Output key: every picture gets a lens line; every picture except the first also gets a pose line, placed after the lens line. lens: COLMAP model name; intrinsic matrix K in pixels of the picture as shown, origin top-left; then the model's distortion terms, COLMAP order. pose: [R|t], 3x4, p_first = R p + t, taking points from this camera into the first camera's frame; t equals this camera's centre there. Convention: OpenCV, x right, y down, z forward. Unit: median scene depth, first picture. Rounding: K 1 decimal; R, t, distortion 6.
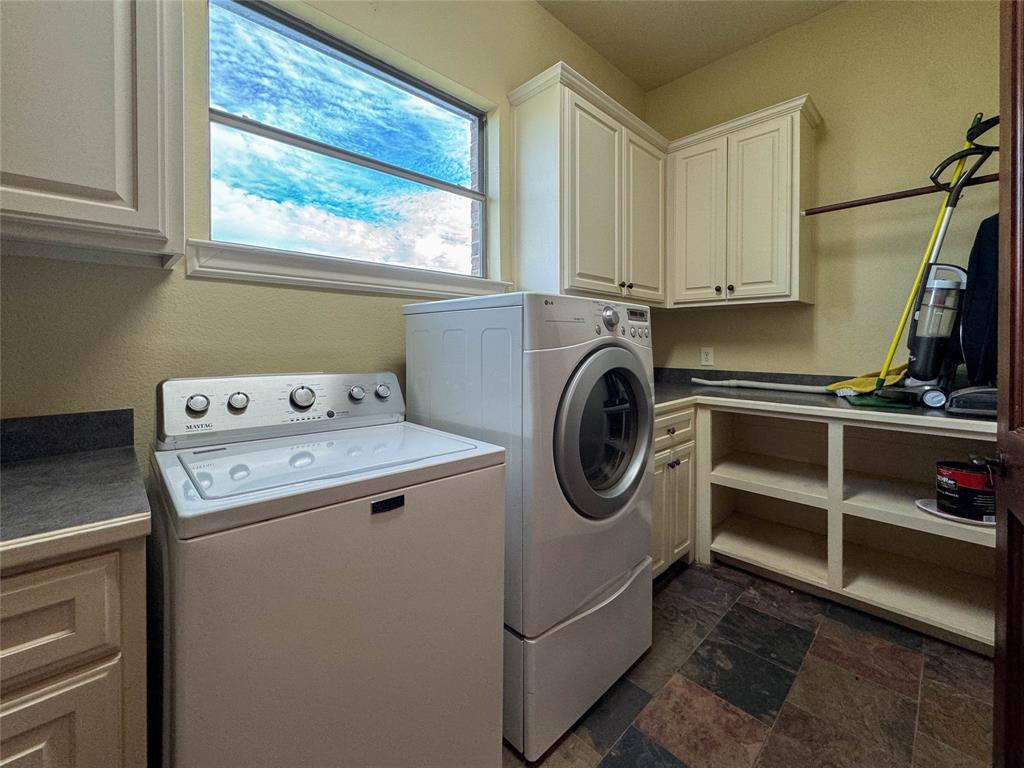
lens RADIAL K [[439.5, 0, 538.5], [0, 439.5, 347.0], [0, 0, 1]] dist [-0.004706, 0.000533]
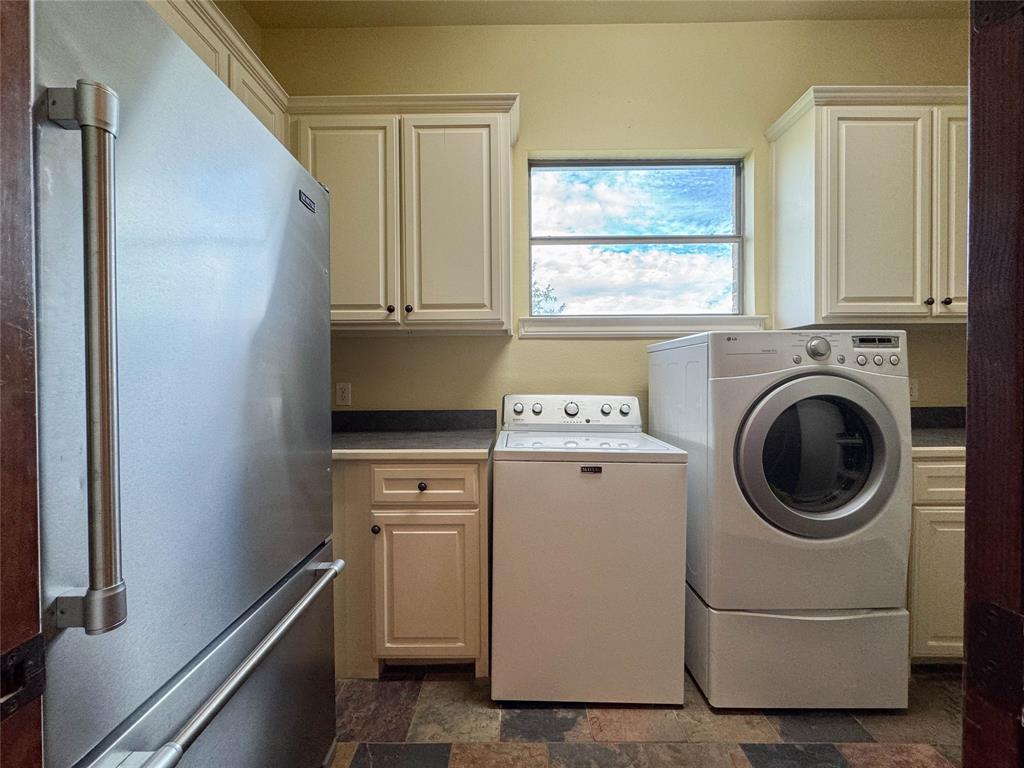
lens RADIAL K [[409.9, 0, 504.3], [0, 409.9, 383.7], [0, 0, 1]] dist [-0.003890, -0.000035]
pose [[0.697676, 0.005167, -0.716395, 0.358781], [0.000580, 0.999970, 0.007777, 0.011631], [0.716414, -0.005841, 0.697651, -0.214854]]
